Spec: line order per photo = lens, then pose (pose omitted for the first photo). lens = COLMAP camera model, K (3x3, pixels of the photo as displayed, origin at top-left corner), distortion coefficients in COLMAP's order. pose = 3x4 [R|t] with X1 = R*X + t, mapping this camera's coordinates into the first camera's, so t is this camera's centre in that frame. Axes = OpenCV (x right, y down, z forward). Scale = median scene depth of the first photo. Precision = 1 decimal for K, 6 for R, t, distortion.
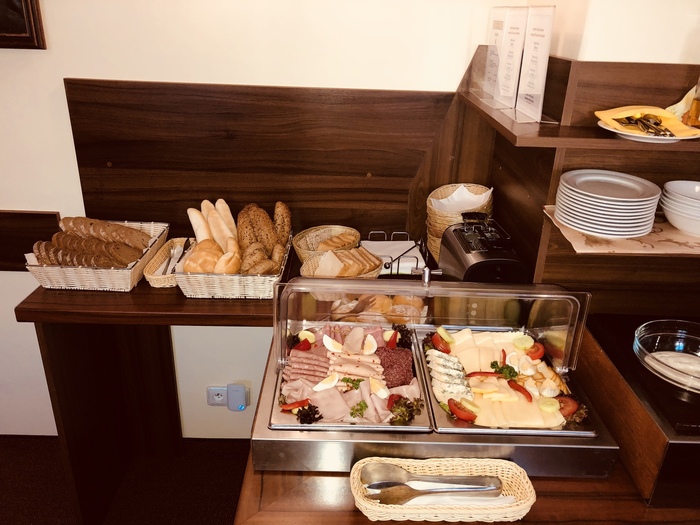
lens RADIAL K [[585.9, 0, 342.6], [0, 585.9, 262.8], [0, 0, 1]] dist [0.054580, -0.076667]
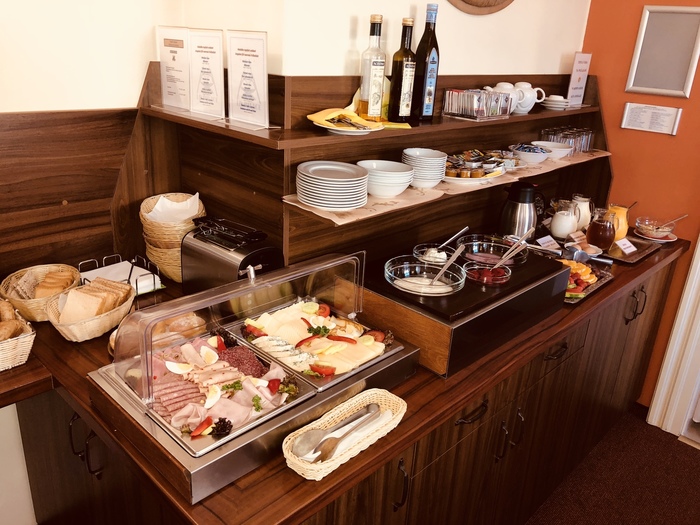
lens RADIAL K [[585.9, 0, 344.8], [0, 585.9, 265.4], [0, 0, 1]] dist [0.054580, -0.076667]
pose [[0.686802, -0.253312, 0.681276, -0.438238], [0.256611, 0.961452, 0.098795, -0.049514], [-0.680040, 0.106970, 0.725330, 0.065056]]
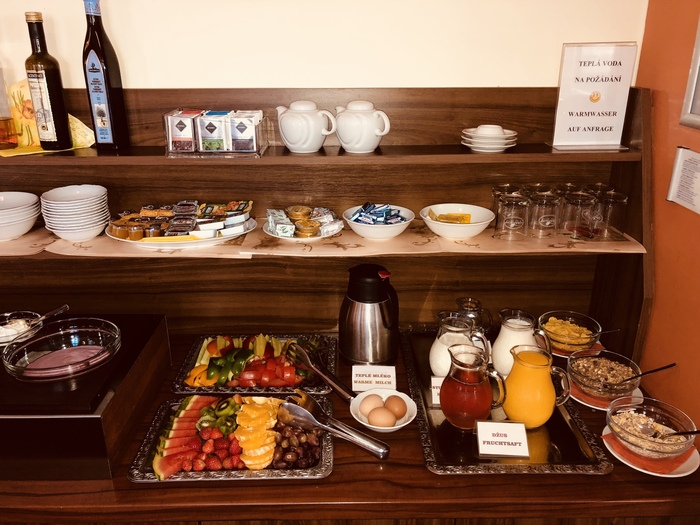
lens RADIAL K [[585.9, 0, 350.3], [0, 585.9, 263.3], [0, 0, 1]] dist [0.054580, -0.076667]
pose [[0.999378, -0.035037, 0.004048, 1.599215], [0.035183, 0.998387, -0.044559, 0.094582], [-0.002481, 0.044673, 0.998999, -0.144673]]
